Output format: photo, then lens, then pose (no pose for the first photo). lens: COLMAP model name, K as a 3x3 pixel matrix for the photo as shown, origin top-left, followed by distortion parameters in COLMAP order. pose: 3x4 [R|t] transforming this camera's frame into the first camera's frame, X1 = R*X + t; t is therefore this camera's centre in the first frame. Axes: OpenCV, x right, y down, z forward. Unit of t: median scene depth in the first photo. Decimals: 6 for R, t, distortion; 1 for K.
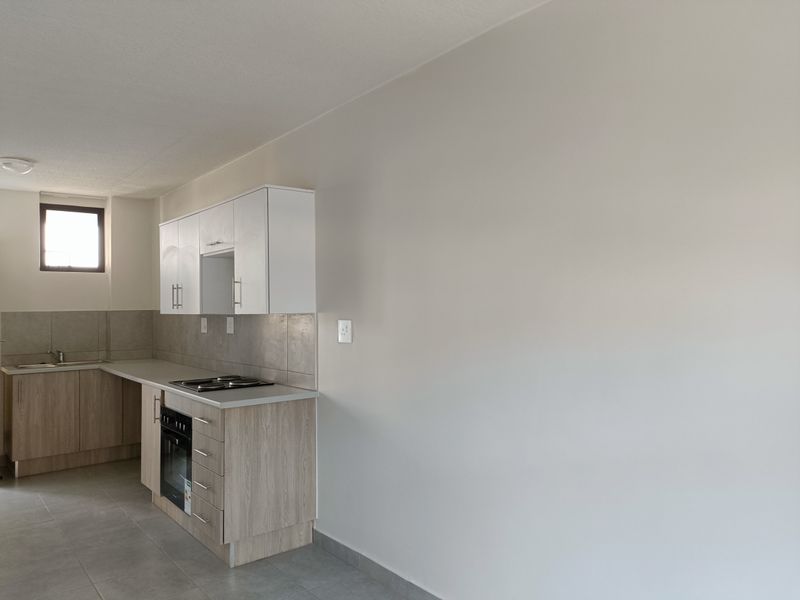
lens RADIAL K [[584.2, 0, 401.8], [0, 584.2, 301.4], [0, 0, 1]] dist [0.075228, -0.078789]
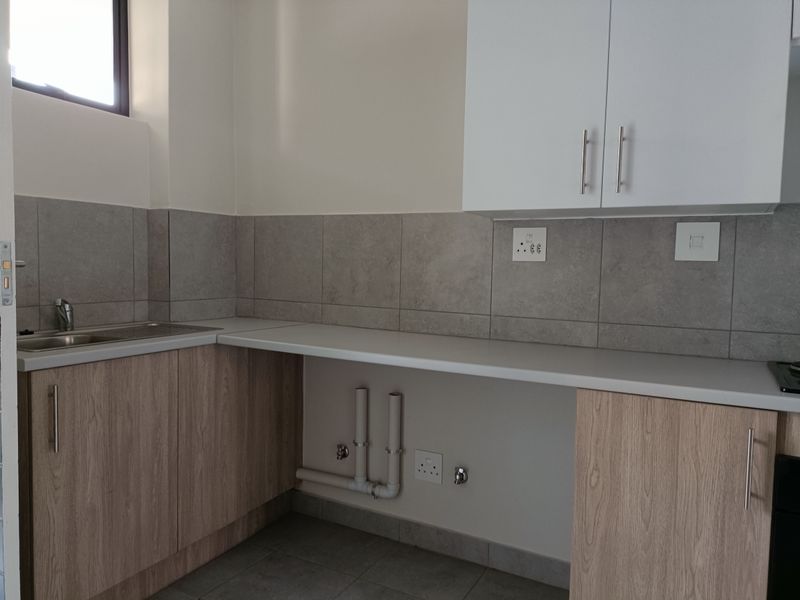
lens RADIAL K [[584.2, 0, 401.8], [0, 584.2, 301.4], [0, 0, 1]] dist [0.075228, -0.078789]
pose [[0.917607, 0.005232, 0.397453, -0.576194], [-0.035074, 0.997079, 0.067850, 0.054184], [-0.395937, -0.076199, 0.915111, 0.602062]]
